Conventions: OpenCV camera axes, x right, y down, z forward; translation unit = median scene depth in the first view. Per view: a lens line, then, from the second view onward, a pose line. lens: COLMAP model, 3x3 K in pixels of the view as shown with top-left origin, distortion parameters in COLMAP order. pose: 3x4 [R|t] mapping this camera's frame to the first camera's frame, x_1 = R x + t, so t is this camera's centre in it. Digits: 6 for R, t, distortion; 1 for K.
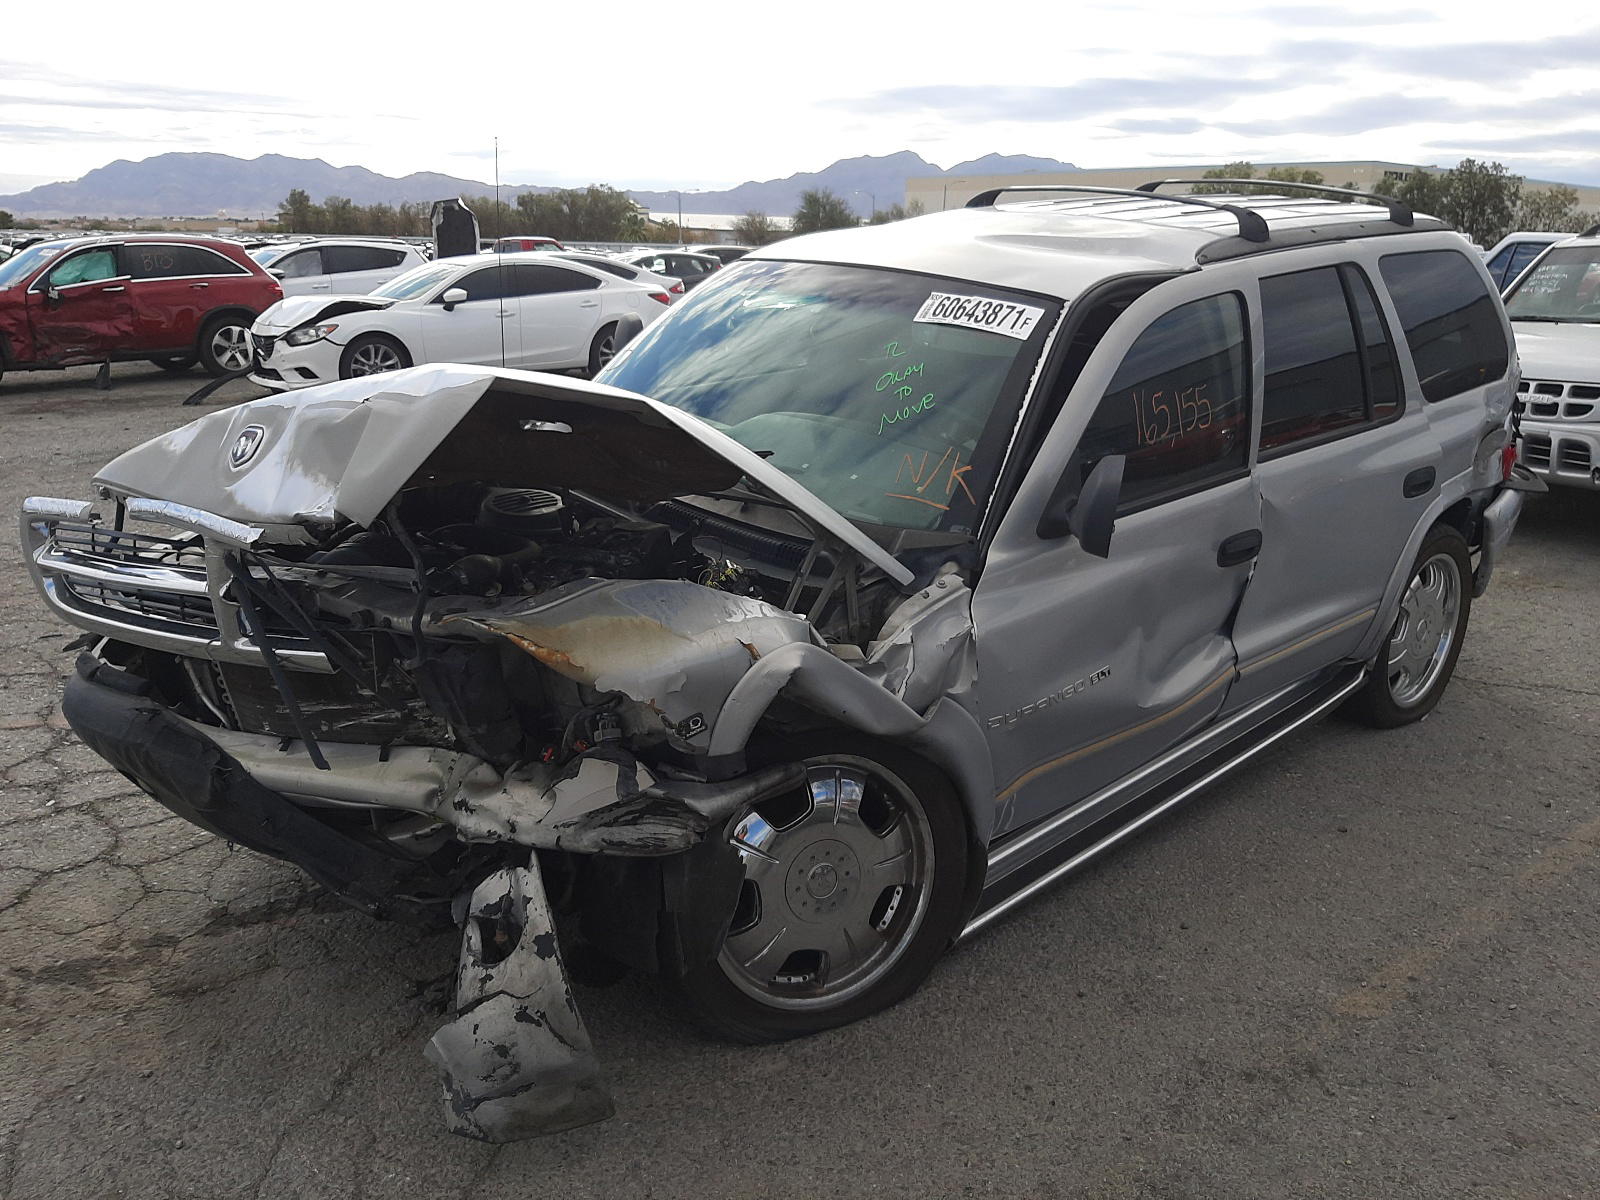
lens RADIAL K [[1269.2, 0, 800.0], [0, 1269.2, 600.0], [0, 0, 1]] dist [0.027417, -0.080243]
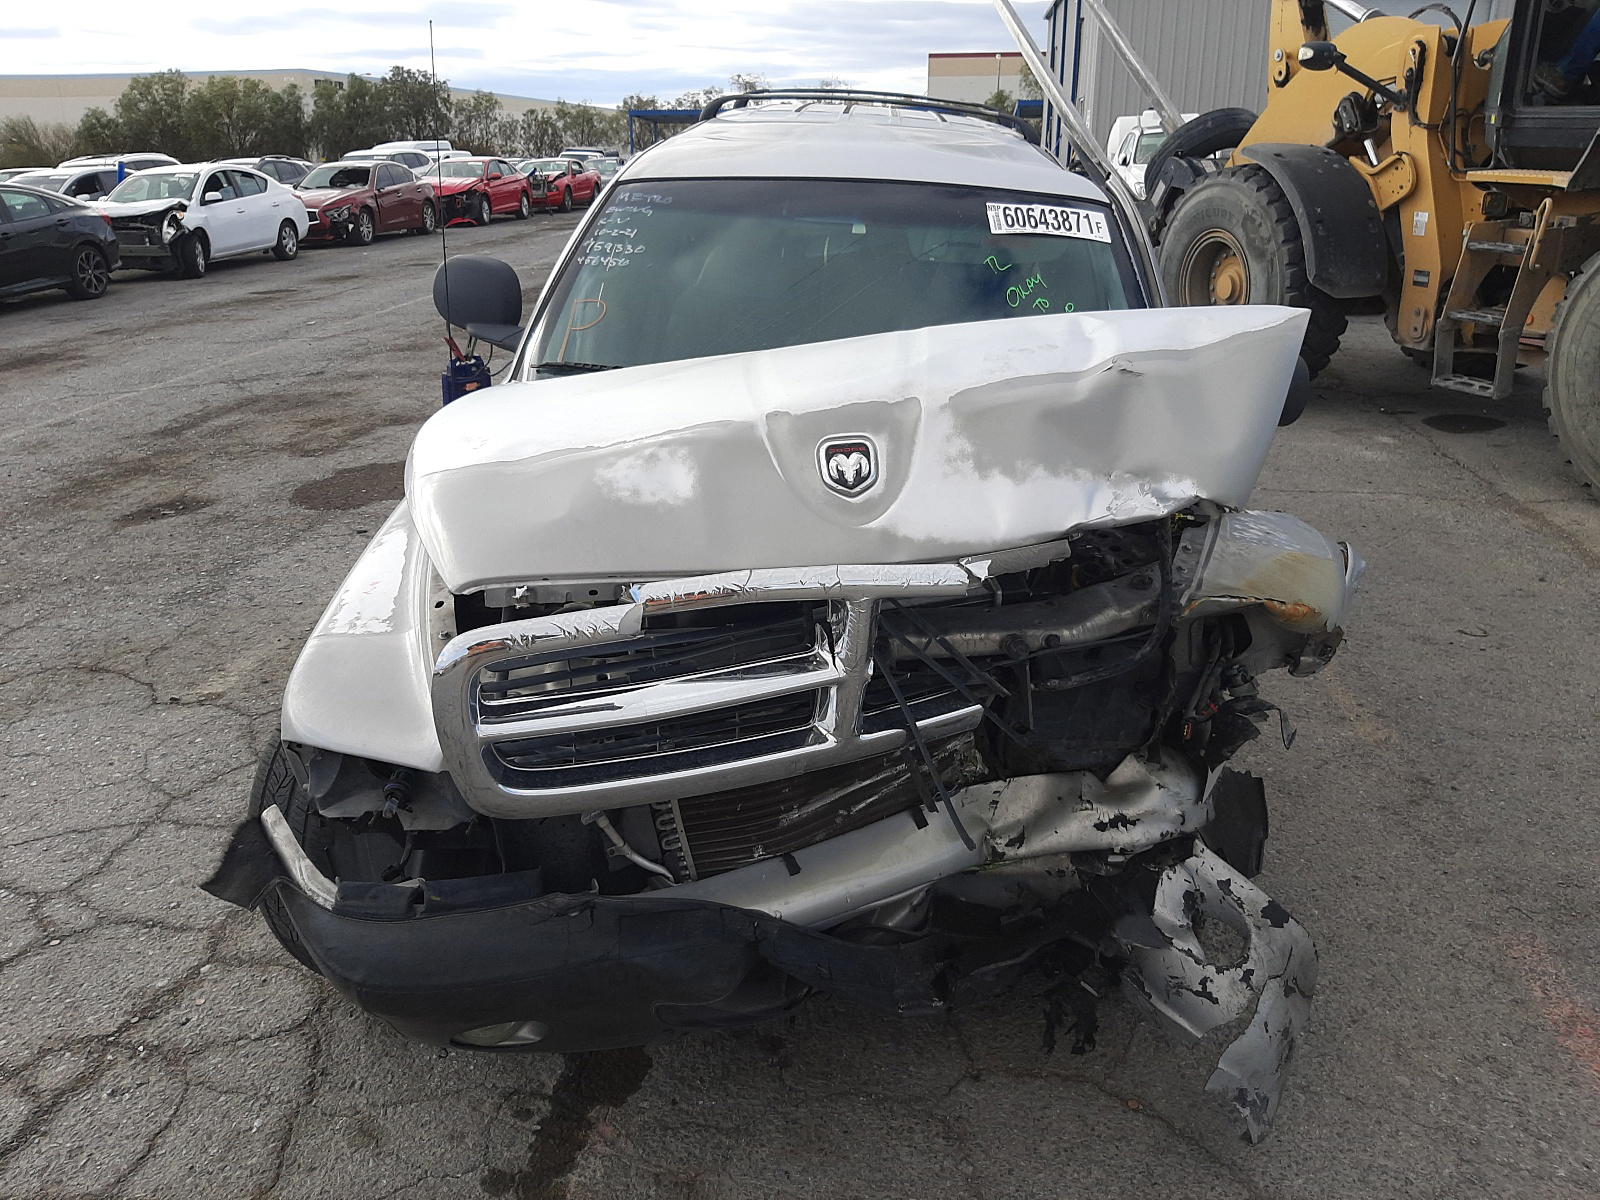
lens RADIAL K [[1269.2, 0, 800.0], [0, 1269.2, 600.0], [0, 0, 1]] dist [0.027417, -0.080243]
pose [[0.703300, -0.260585, 0.661411, -0.820682], [0.218071, 0.964621, 0.148163, -0.138298], [-0.676619, 0.040031, 0.735244, 0.432475]]
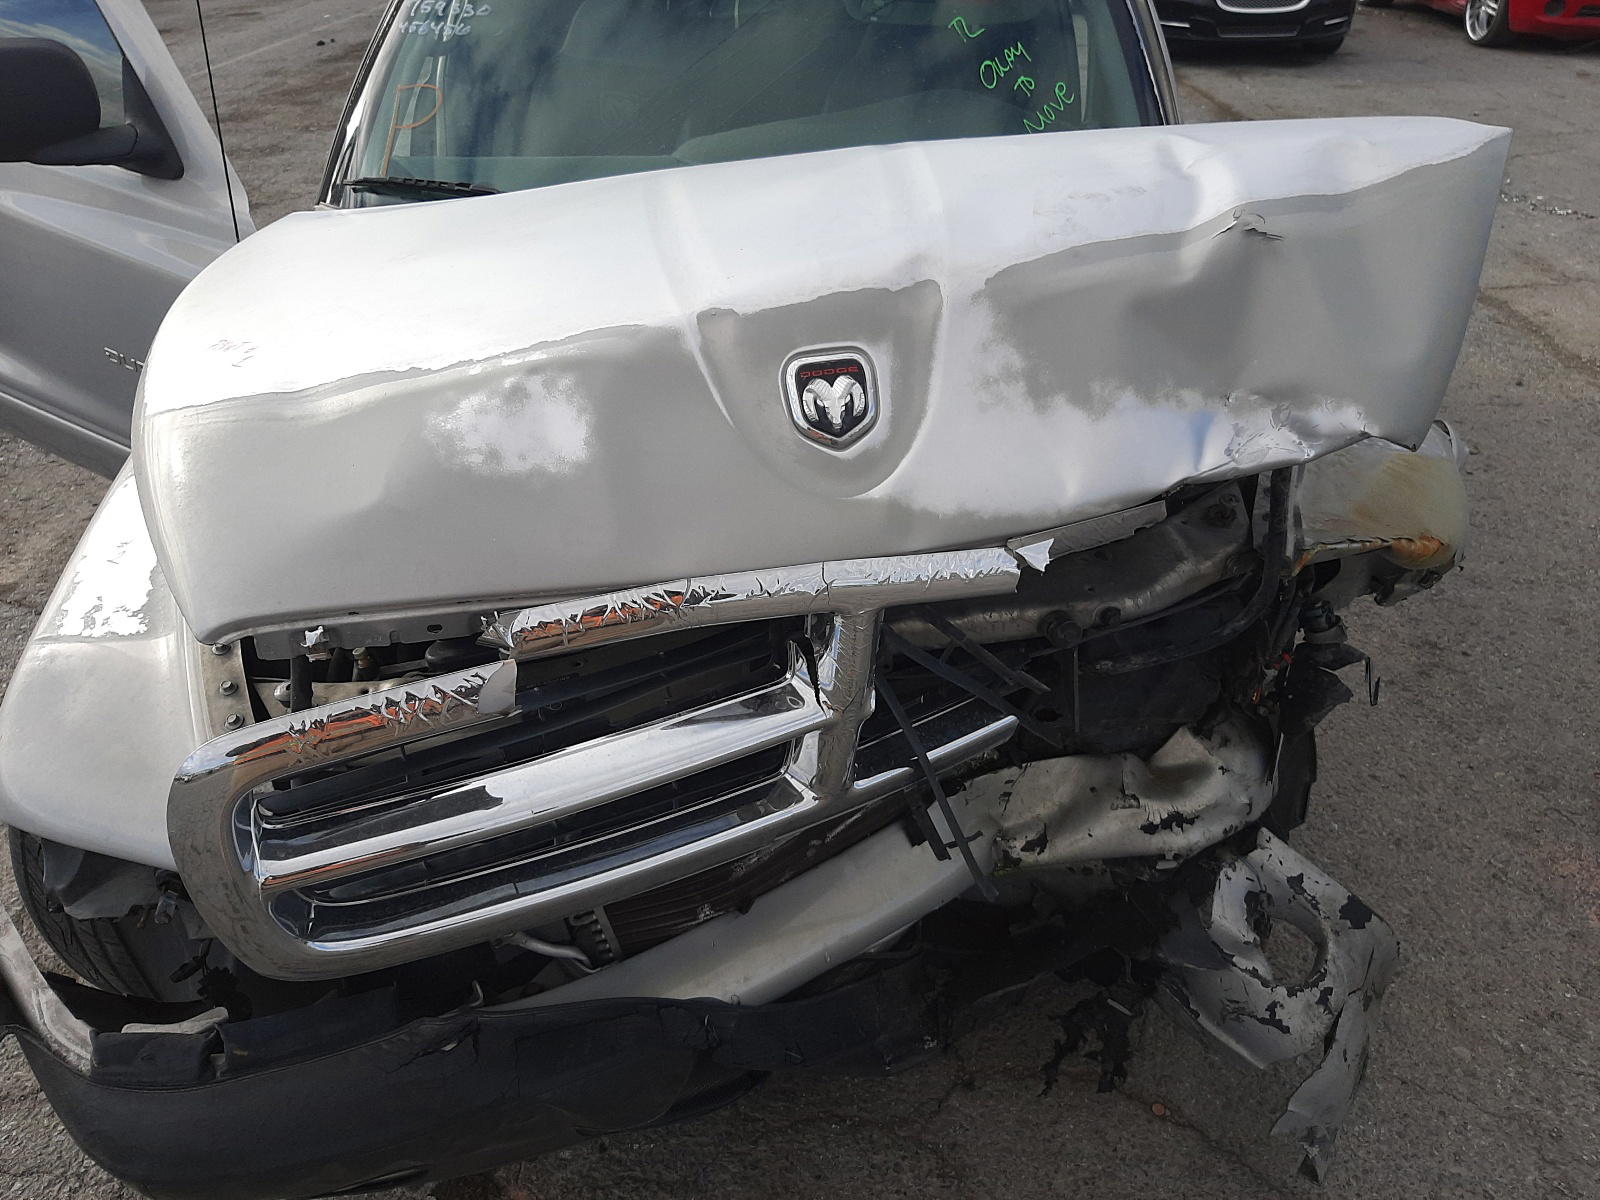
lens RADIAL K [[1259.8, 0, 800.0], [0, 1259.8, 600.0], [0, 0, 1]] dist [0.010831, -0.051915]
pose [[0.633339, -0.406827, 0.658311, -0.665605], [0.231830, 0.911343, 0.340161, -0.181945], [-0.738334, -0.062821, 0.671504, 0.610858]]
